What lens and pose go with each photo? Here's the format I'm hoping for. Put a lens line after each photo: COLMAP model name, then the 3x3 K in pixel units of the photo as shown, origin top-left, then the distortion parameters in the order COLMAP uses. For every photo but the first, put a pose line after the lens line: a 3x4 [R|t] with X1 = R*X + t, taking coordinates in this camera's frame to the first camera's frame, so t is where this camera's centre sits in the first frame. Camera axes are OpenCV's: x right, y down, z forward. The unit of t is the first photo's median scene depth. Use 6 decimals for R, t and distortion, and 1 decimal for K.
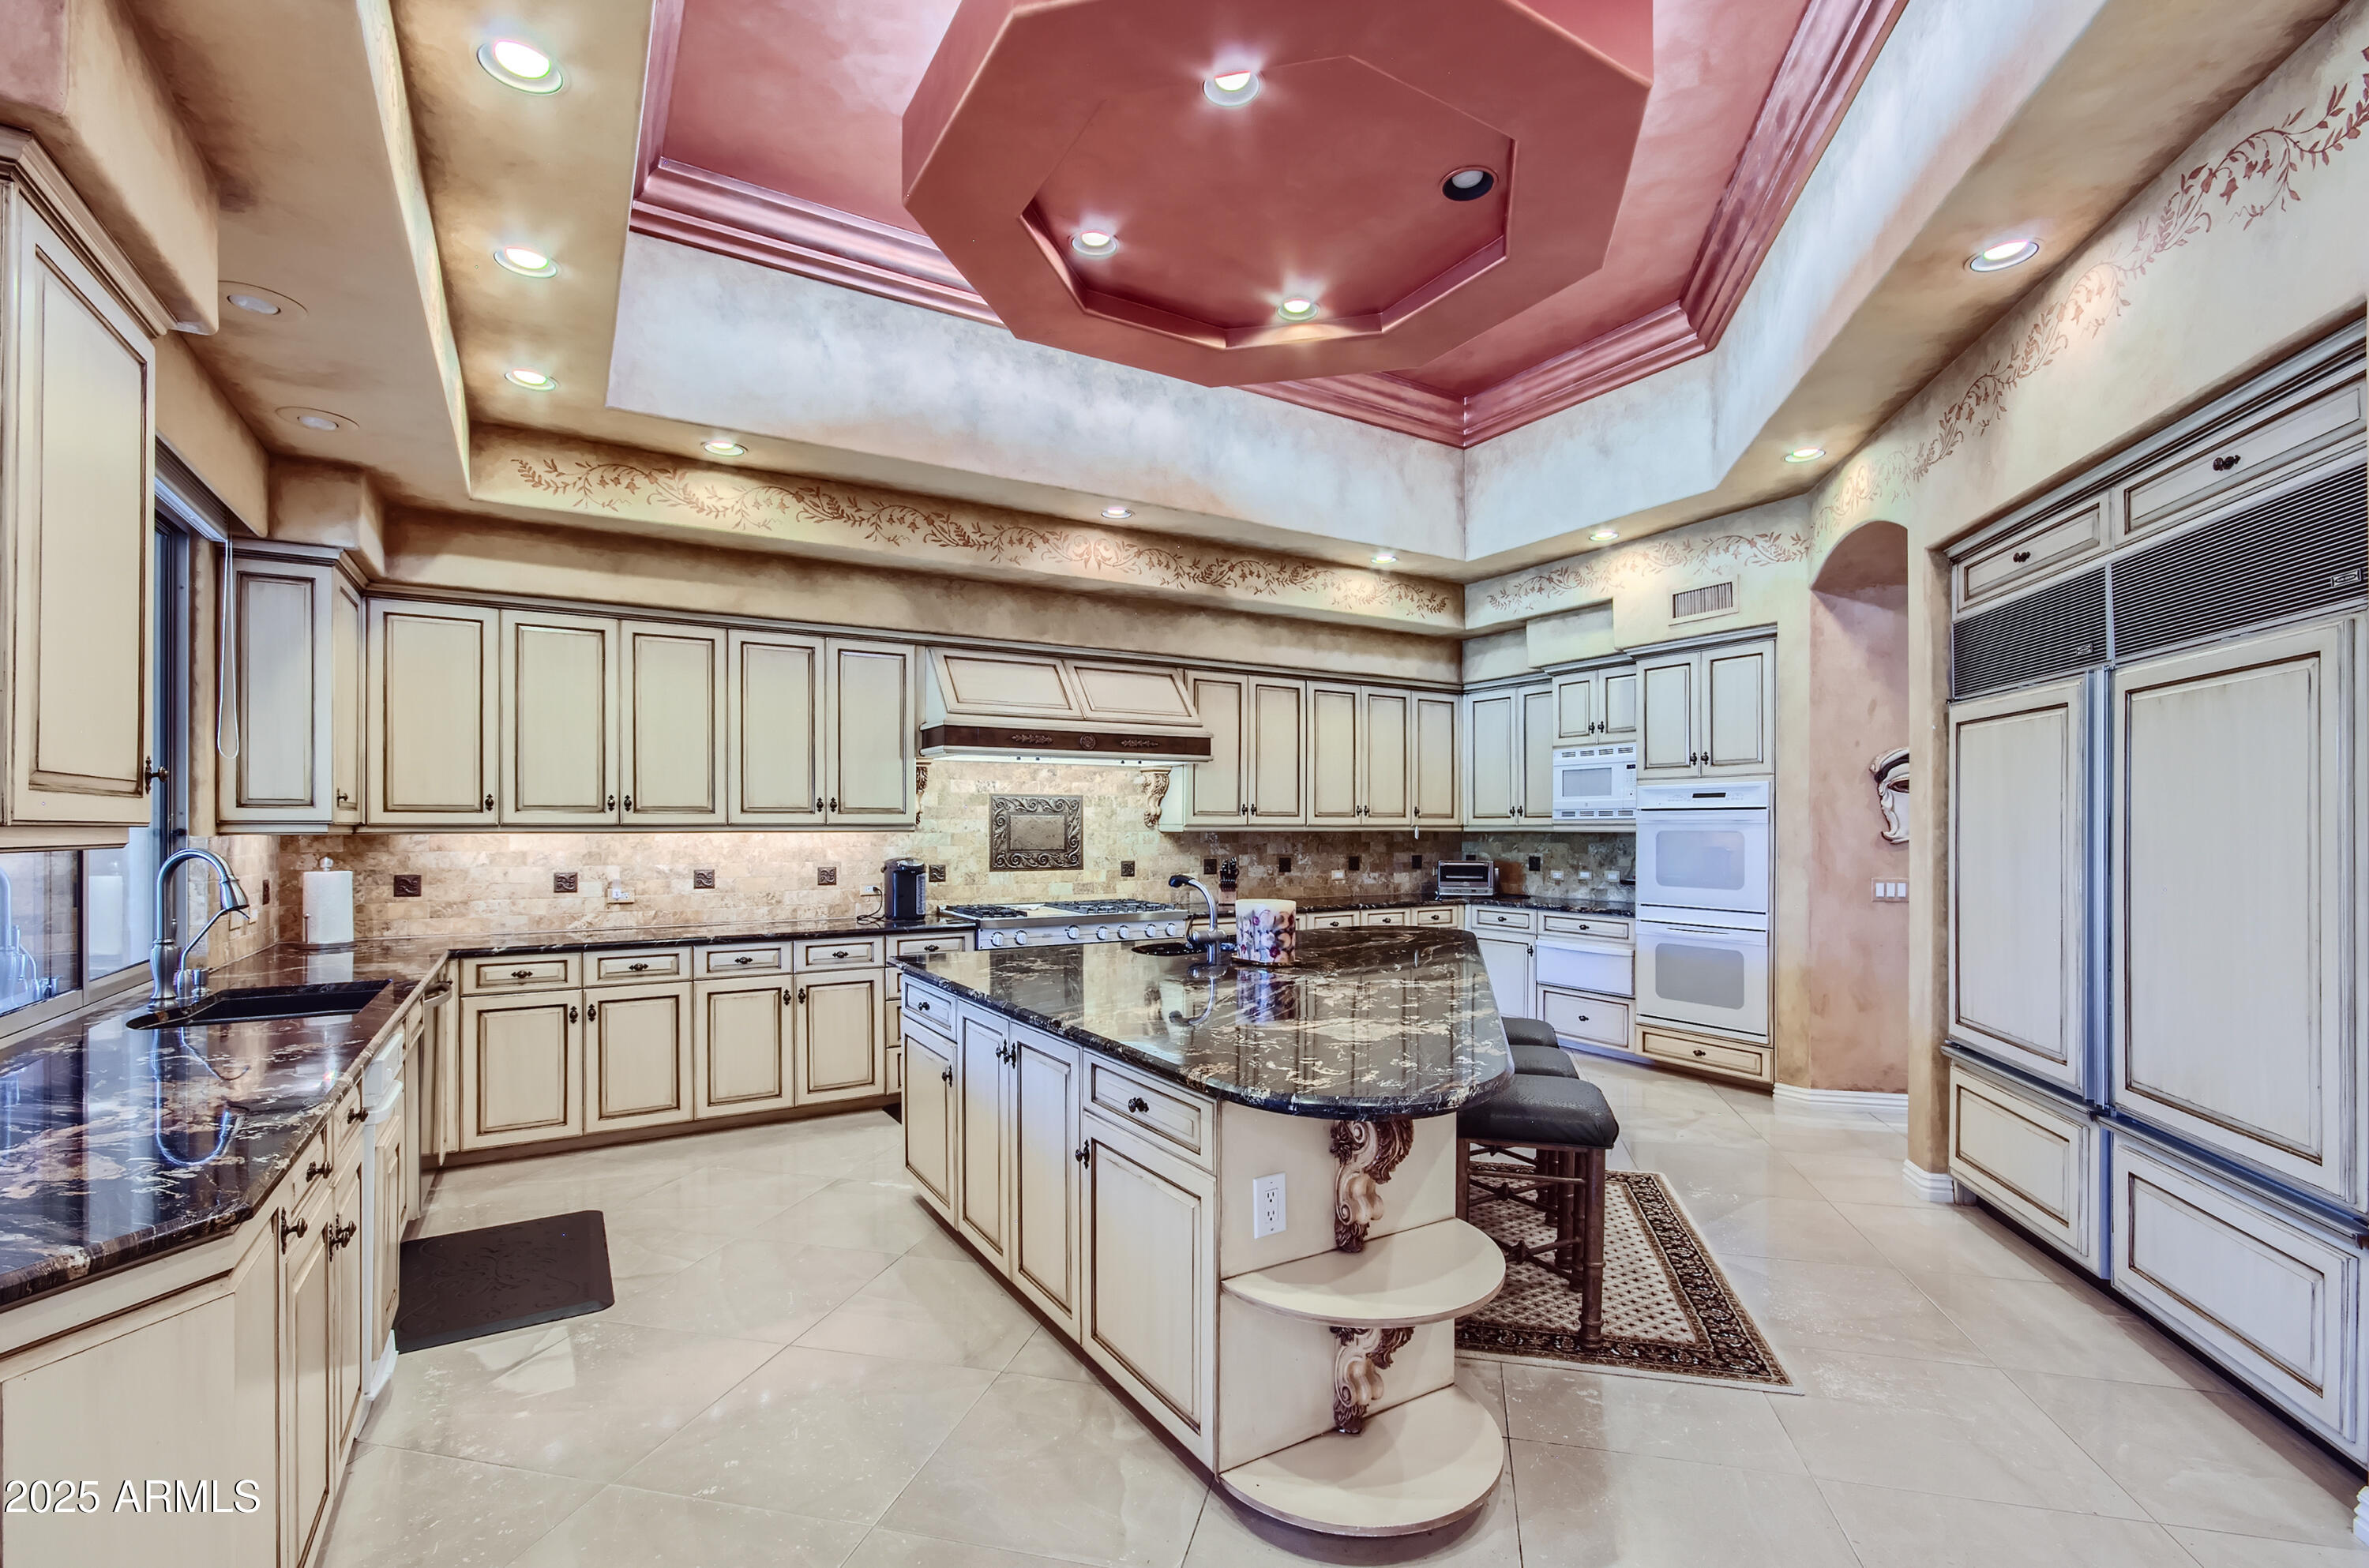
lens RADIAL K [[1053.5, 0, 1150.7], [0, 1053.5, 832.7], [0, 0, 1]] dist [-0.006219, 0.006886]
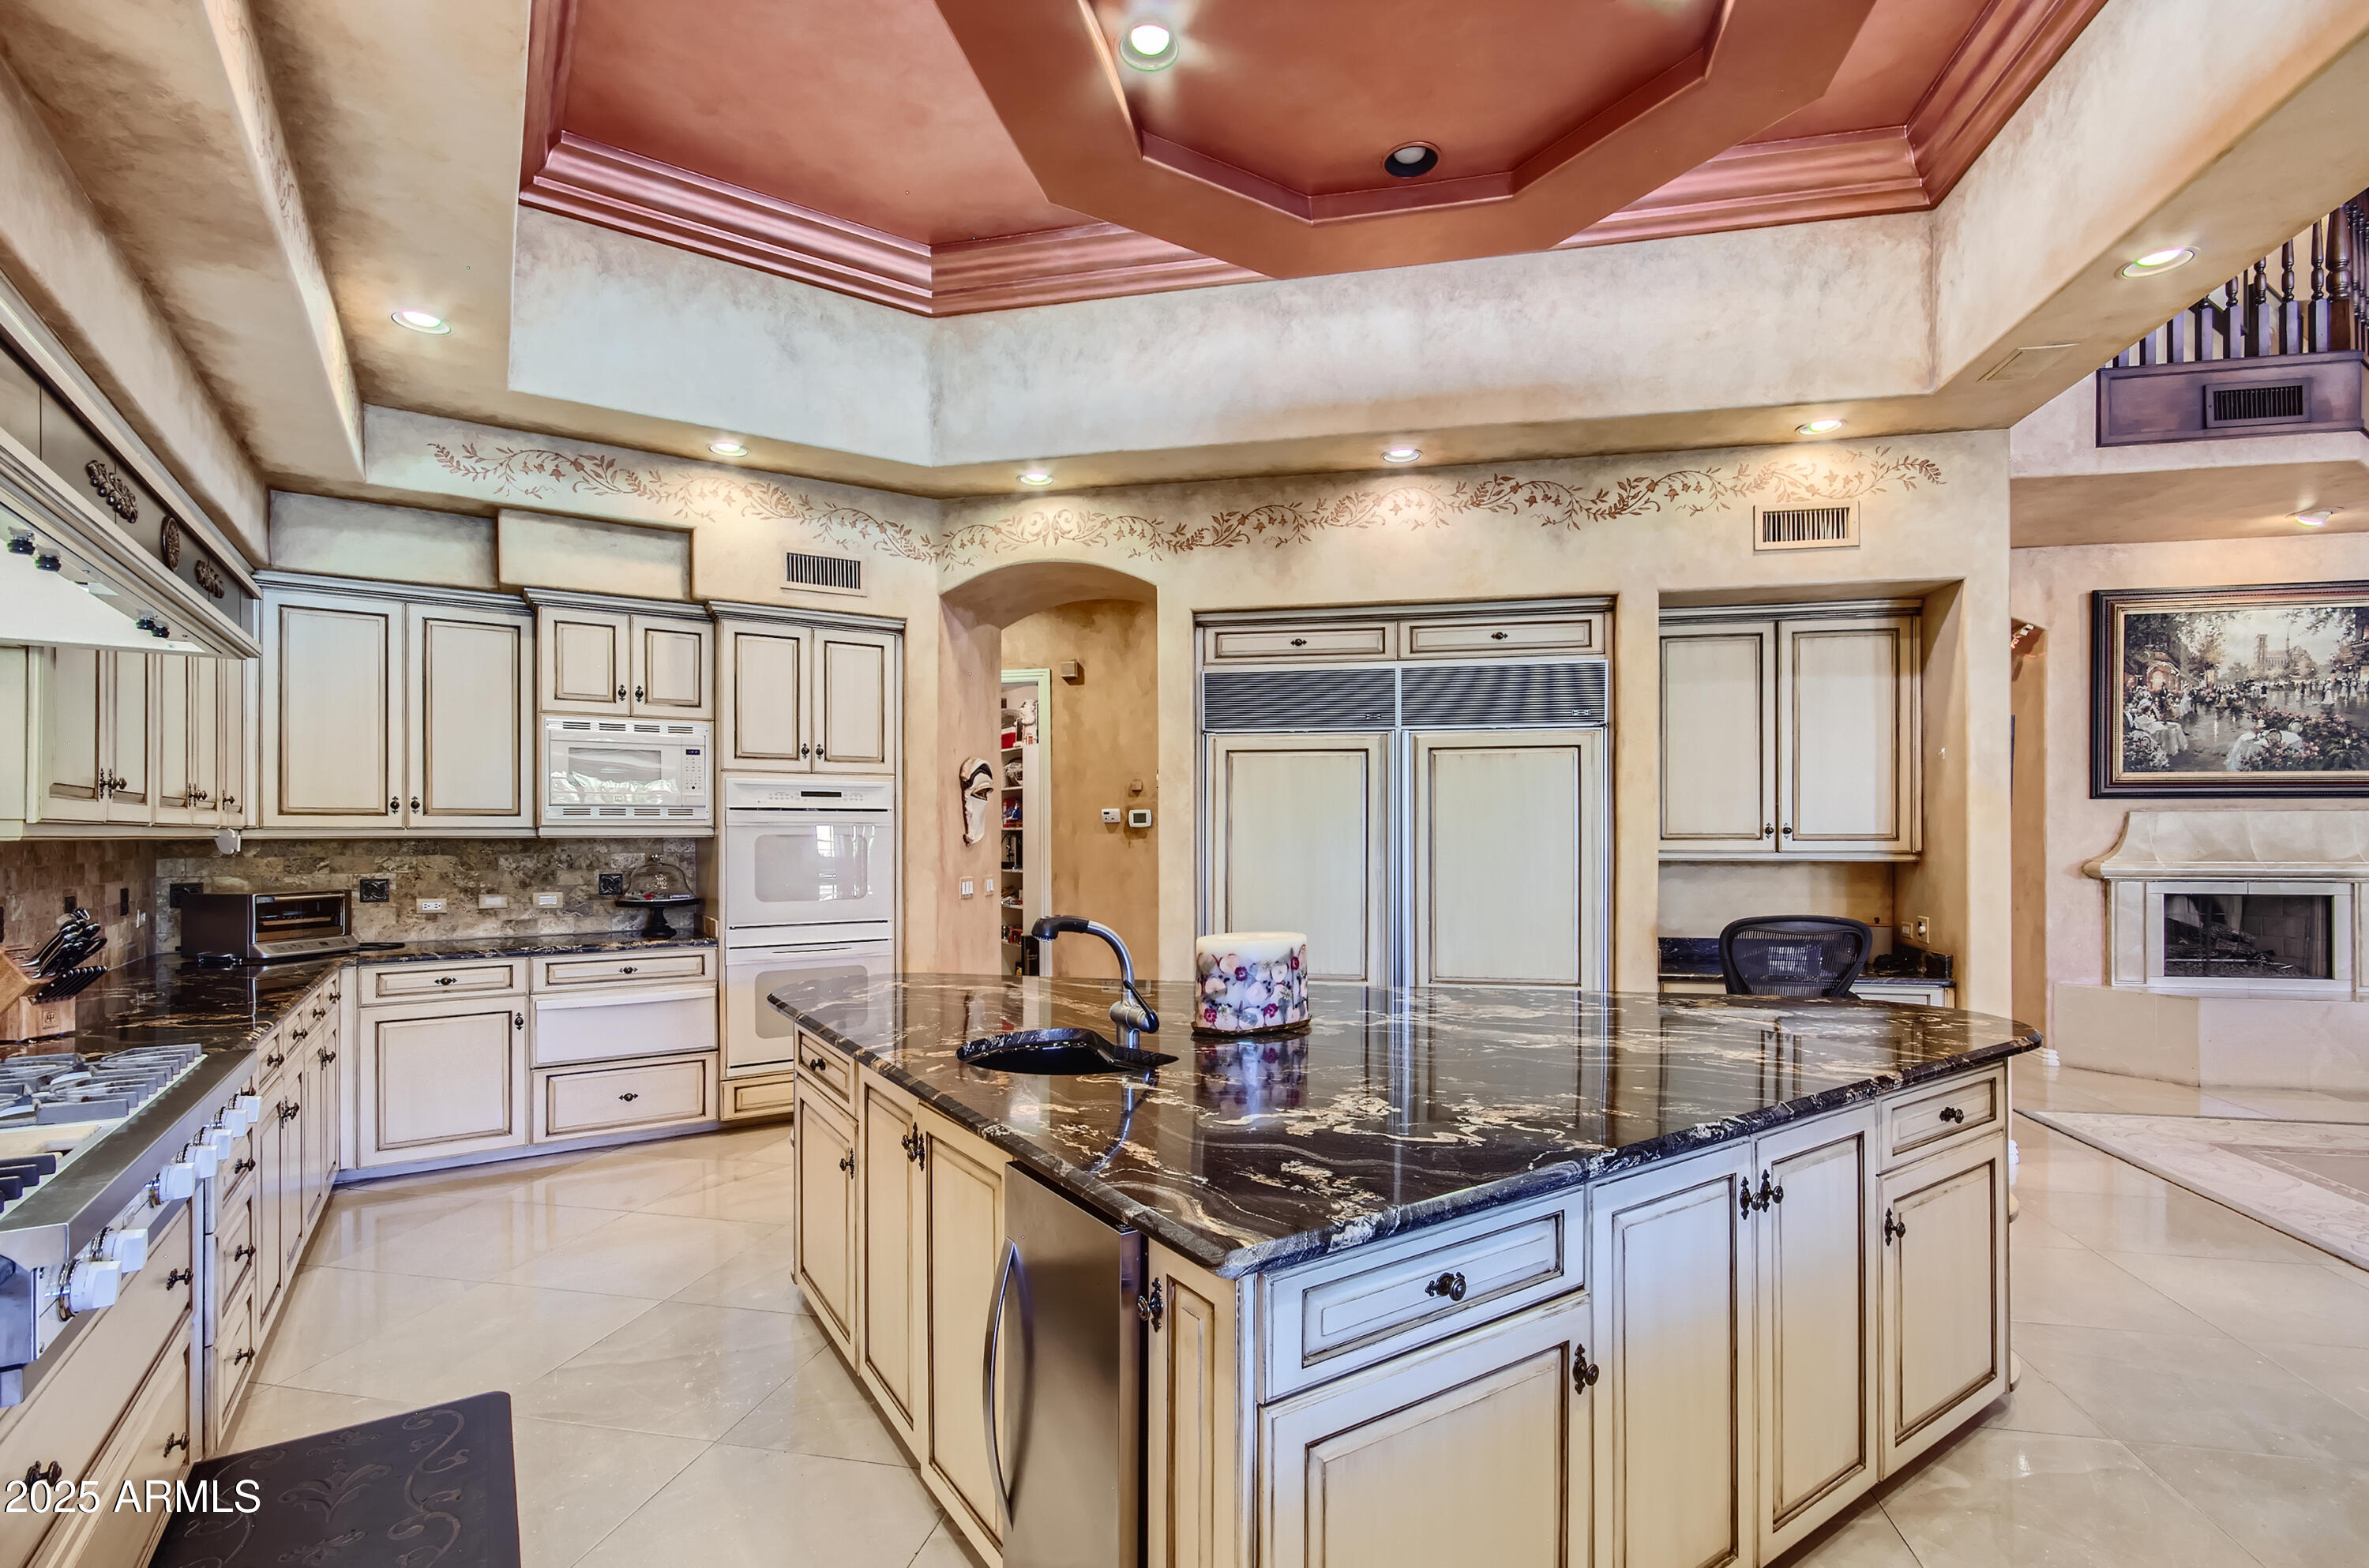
lens RADIAL K [[1053.5, 0, 1235.2], [0, 1053.5, 832.8], [0, 0, 1]] dist [-0.006219, 0.006886]
pose [[-0.061624, 0.003081, 0.998095, -0.370144], [0.007594, 0.999968, -0.002618, 0.001751], [-0.998071, 0.007418, -0.061645, 0.711520]]
